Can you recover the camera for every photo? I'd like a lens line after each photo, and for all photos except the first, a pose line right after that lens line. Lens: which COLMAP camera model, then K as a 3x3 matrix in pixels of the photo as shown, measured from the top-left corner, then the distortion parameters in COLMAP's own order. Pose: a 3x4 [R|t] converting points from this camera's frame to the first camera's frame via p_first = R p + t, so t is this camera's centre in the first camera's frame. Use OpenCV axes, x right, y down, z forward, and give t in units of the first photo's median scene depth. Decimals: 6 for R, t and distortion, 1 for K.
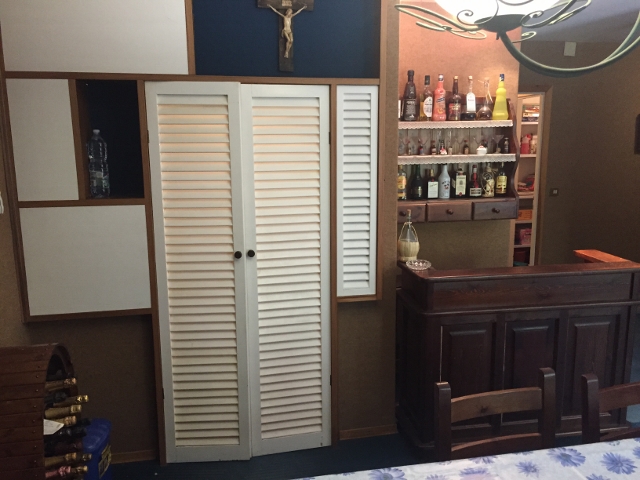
lens RADIAL K [[548.9, 0, 320.0], [0, 548.9, 240.0], [0, 0, 1]] dist [0.075774, -0.101520]
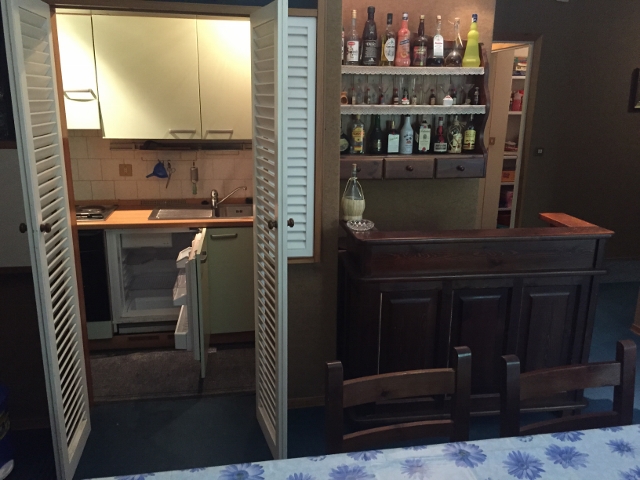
lens RADIAL K [[548.9, 0, 320.0], [0, 548.9, 240.0], [0, 0, 1]] dist [0.075774, -0.101520]
pose [[0.999655, 0.025010, -0.007981, 0.110757], [-0.024359, 0.997009, 0.073340, 0.004712], [0.009792, -0.073120, 0.997275, 0.090674]]
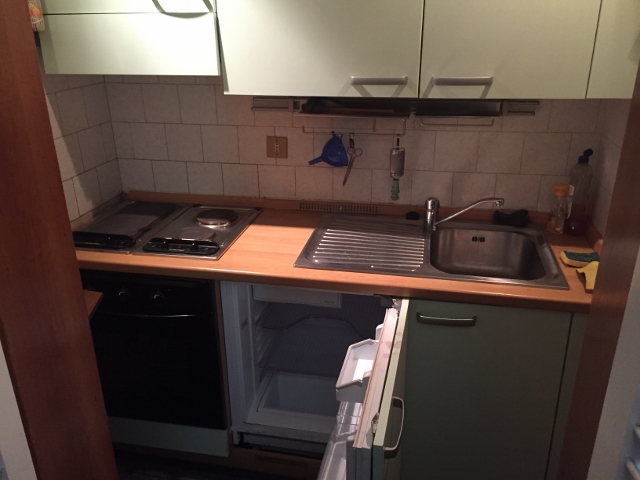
lens RADIAL K [[548.9, 0, 320.0], [0, 548.9, 240.0], [0, 0, 1]] dist [0.075774, -0.101520]
pose [[0.925186, 0.142868, -0.351596, 0.010269], [-0.063179, 0.971490, 0.228508, -0.066485], [0.374218, -0.189199, 0.907835, 0.526451]]
